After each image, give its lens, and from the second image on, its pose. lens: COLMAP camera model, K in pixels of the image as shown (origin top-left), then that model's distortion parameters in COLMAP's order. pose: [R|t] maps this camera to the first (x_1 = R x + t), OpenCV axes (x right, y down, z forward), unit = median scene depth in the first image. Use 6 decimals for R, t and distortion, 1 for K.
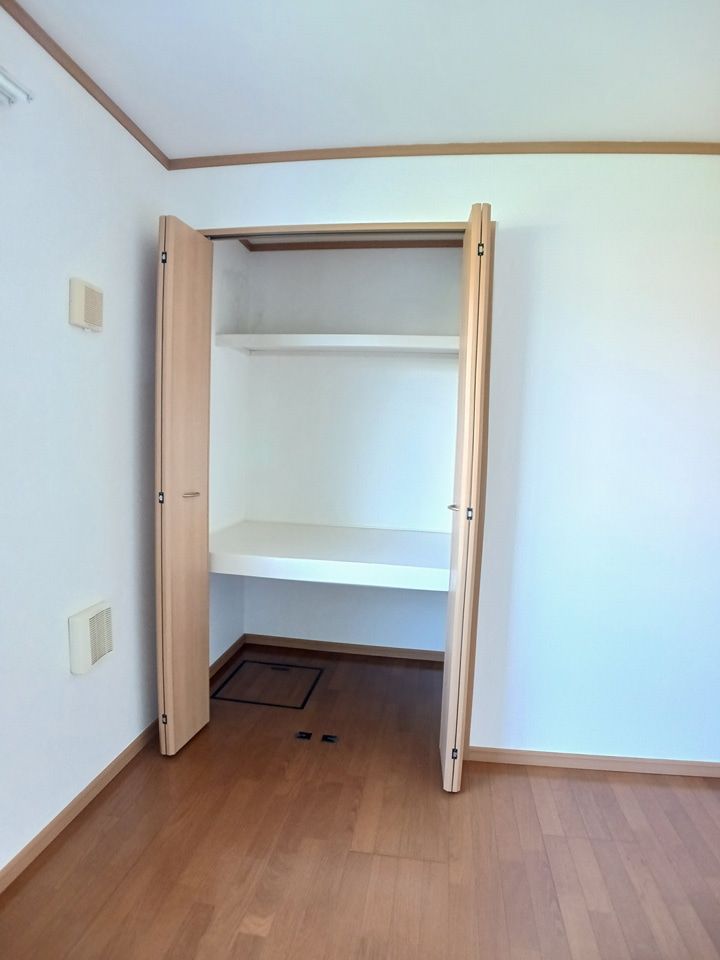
lens RADIAL K [[518.4, 0, 358.4], [0, 518.4, 484.9], [0, 0, 1]] dist [-0.081744, 0.000026]
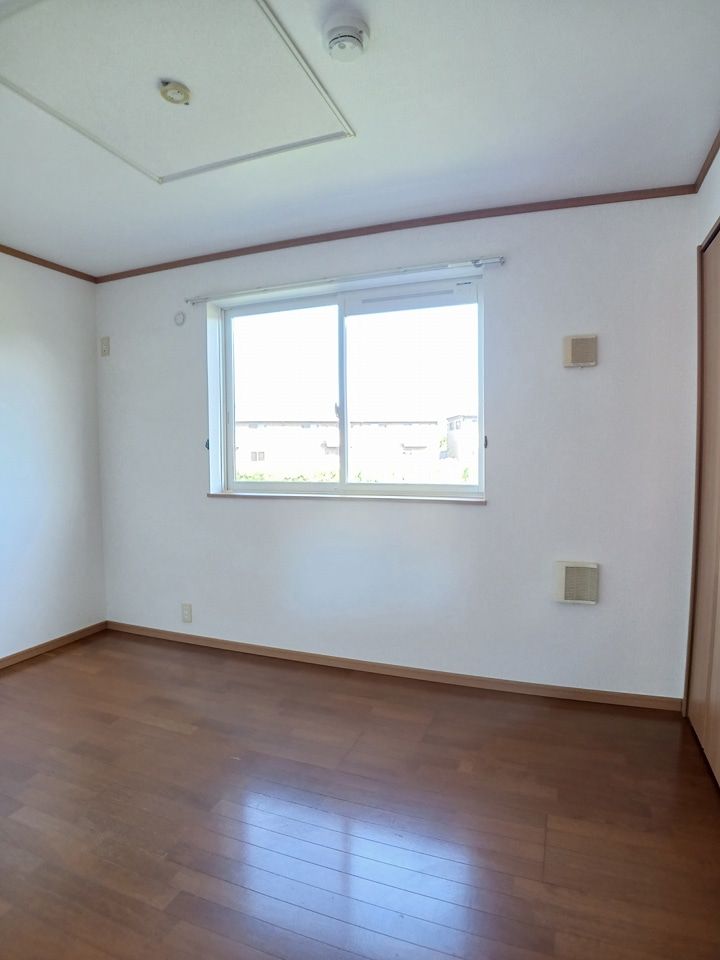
lens RADIAL K [[518.4, 0, 358.4], [0, 518.4, 484.9], [0, 0, 1]] dist [-0.081744, 0.000026]
pose [[-0.215195, 0.027799, -0.976175, 1.028183], [-0.081248, 0.995620, 0.046263, 0.010560], [0.973185, 0.089268, -0.211994, 0.717640]]
